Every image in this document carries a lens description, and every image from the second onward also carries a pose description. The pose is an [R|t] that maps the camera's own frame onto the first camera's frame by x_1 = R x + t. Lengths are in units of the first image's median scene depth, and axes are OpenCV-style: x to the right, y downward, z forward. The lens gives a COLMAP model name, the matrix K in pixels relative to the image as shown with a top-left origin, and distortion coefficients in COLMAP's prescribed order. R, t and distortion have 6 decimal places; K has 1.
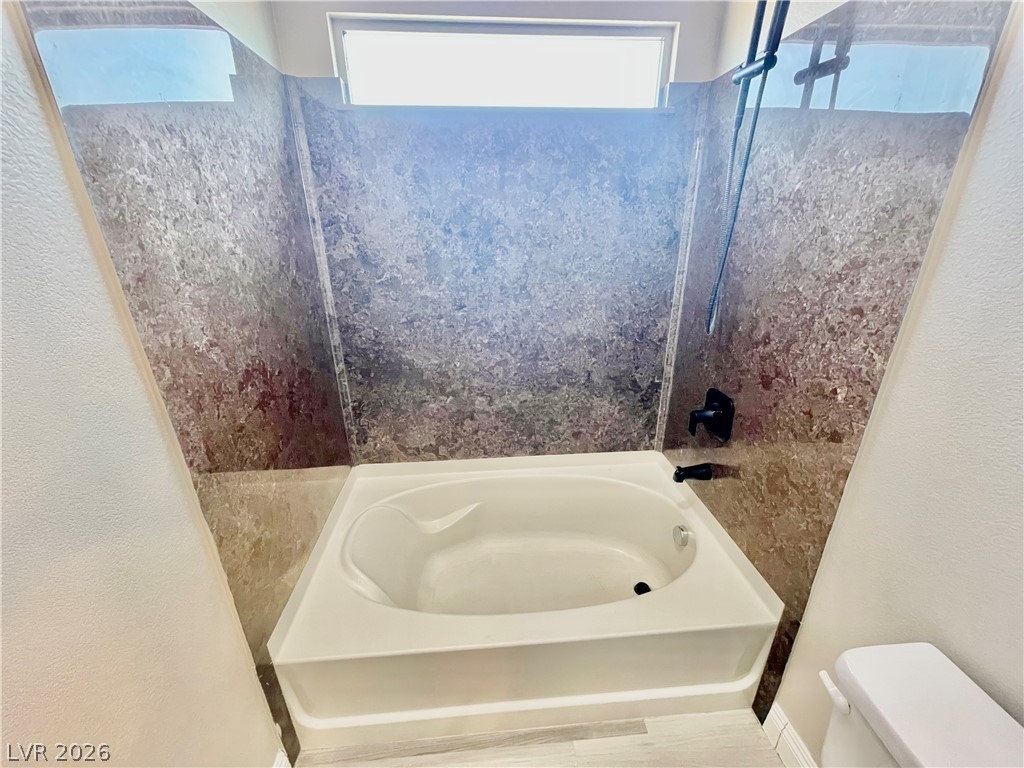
lens RADIAL K [[415.2, 0, 514.2], [0, 415.2, 383.9], [0, 0, 1]] dist [0.000111, -0.000724]
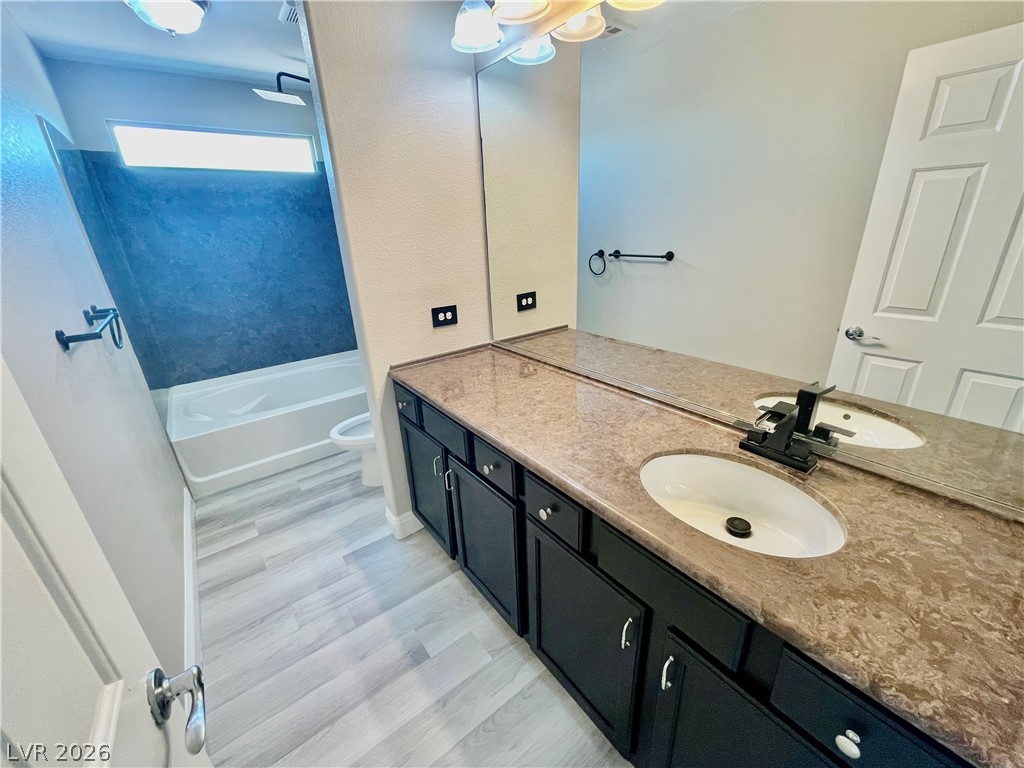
lens RADIAL K [[415.2, 0, 506.9], [0, 415.2, 382.6], [0, 0, 1]] dist [0.000111, -0.000724]
pose [[0.846132, -0.217254, 0.486684, -0.070687], [0.225568, 0.973308, 0.042315, 0.426153], [-0.482886, 0.073976, 0.872553, -1.034196]]
